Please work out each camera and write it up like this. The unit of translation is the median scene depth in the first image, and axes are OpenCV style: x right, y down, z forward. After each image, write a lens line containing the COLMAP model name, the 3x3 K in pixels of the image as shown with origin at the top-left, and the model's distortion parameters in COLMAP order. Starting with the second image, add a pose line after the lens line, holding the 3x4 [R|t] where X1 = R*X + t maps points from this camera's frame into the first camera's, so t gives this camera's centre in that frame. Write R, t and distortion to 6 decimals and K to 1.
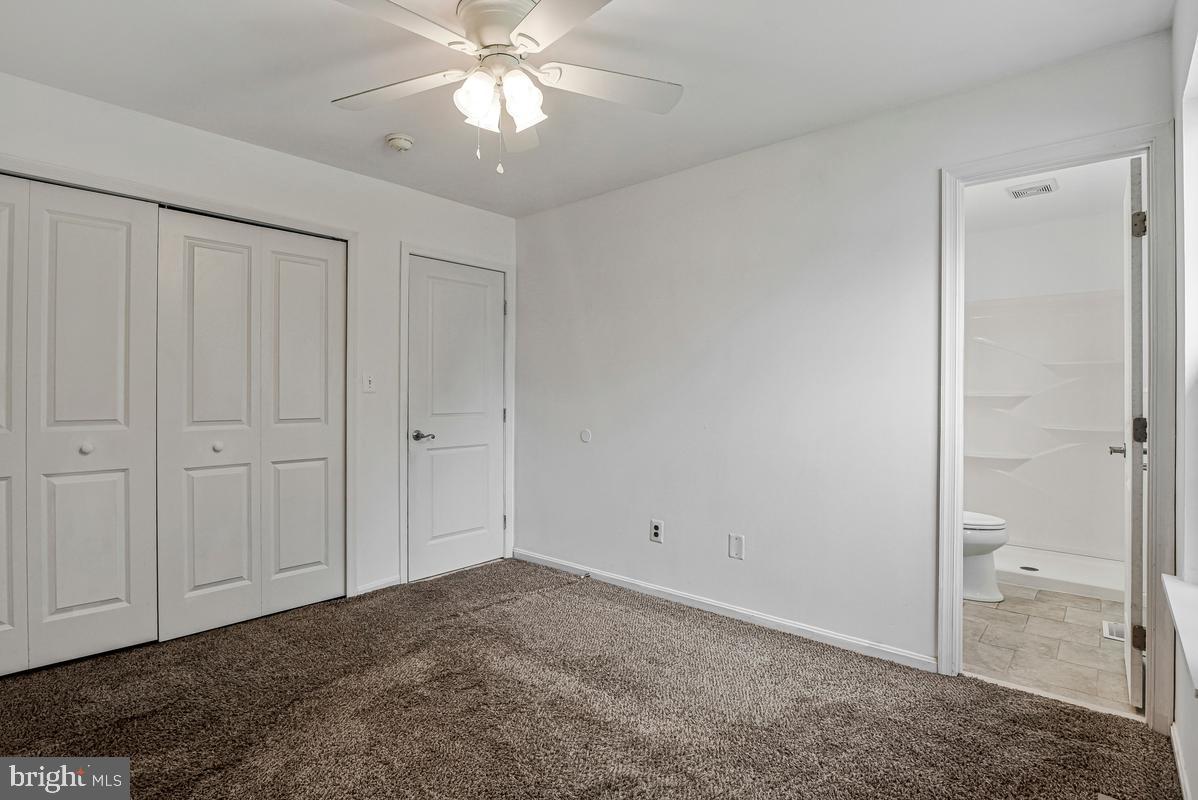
lens RADIAL K [[572.1, 0, 595.9], [0, 572.1, 400.2], [0, 0, 1]] dist [-0.000955, -0.000340]
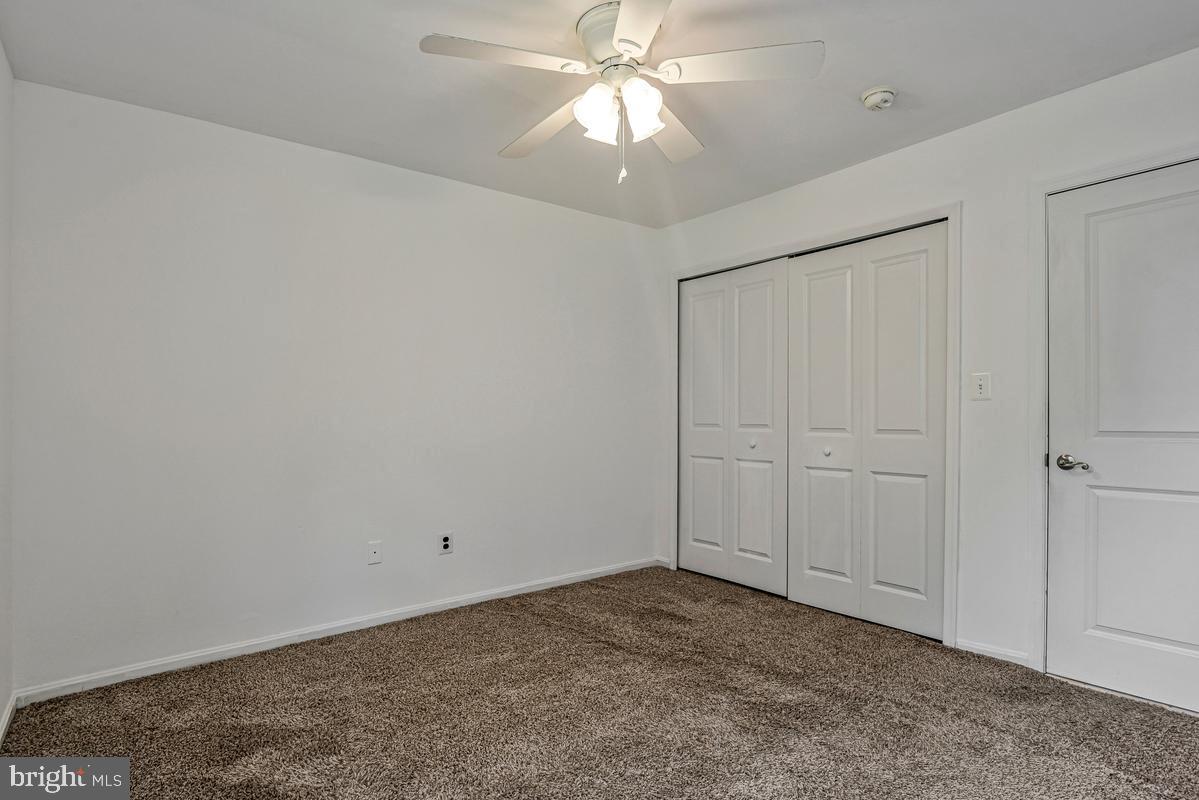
lens RADIAL K [[622.7, 0, 599.0], [0, 622.7, 417.3], [0, 0, 1]] dist [-0.001107, -0.000699]
pose [[-0.144359, 0.007764, -0.989495, 0.597996], [0.001311, 0.999970, 0.007655, 0.003745], [0.989524, -0.000192, -0.144365, 0.696538]]
